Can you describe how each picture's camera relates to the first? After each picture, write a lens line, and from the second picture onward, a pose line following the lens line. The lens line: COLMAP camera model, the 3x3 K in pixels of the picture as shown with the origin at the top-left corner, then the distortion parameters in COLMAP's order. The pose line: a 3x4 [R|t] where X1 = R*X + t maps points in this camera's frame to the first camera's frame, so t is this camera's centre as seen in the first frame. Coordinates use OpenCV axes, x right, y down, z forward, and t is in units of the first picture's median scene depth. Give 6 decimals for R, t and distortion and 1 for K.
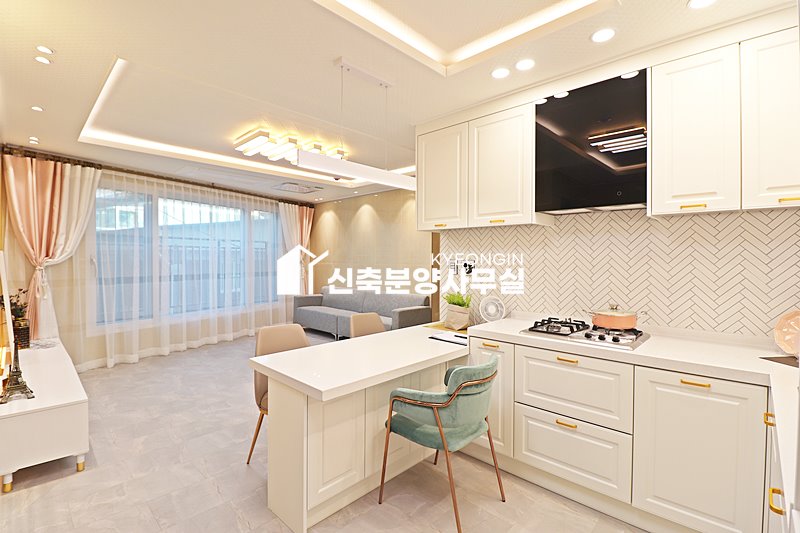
lens RADIAL K [[370.3, 0, 400.6], [0, 370.3, 259.7], [0, 0, 1]] dist [-0.003081, -0.011555]
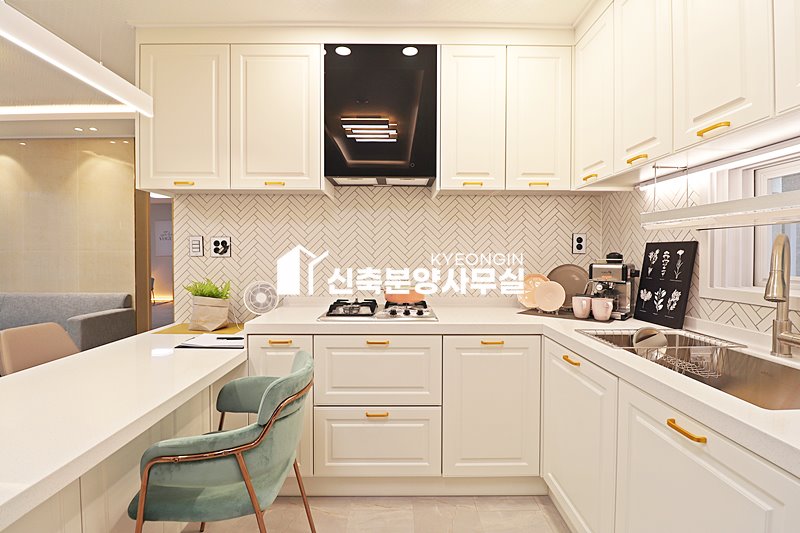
lens RADIAL K [[370.3, 0, 404.7], [0, 370.3, 260.1], [0, 0, 1]] dist [-0.003081, -0.011555]
pose [[0.715166, -0.014319, 0.698808, -0.077797], [0.002728, 0.999840, 0.017696, 0.038103], [-0.698949, -0.010749, 0.715091, 0.210890]]
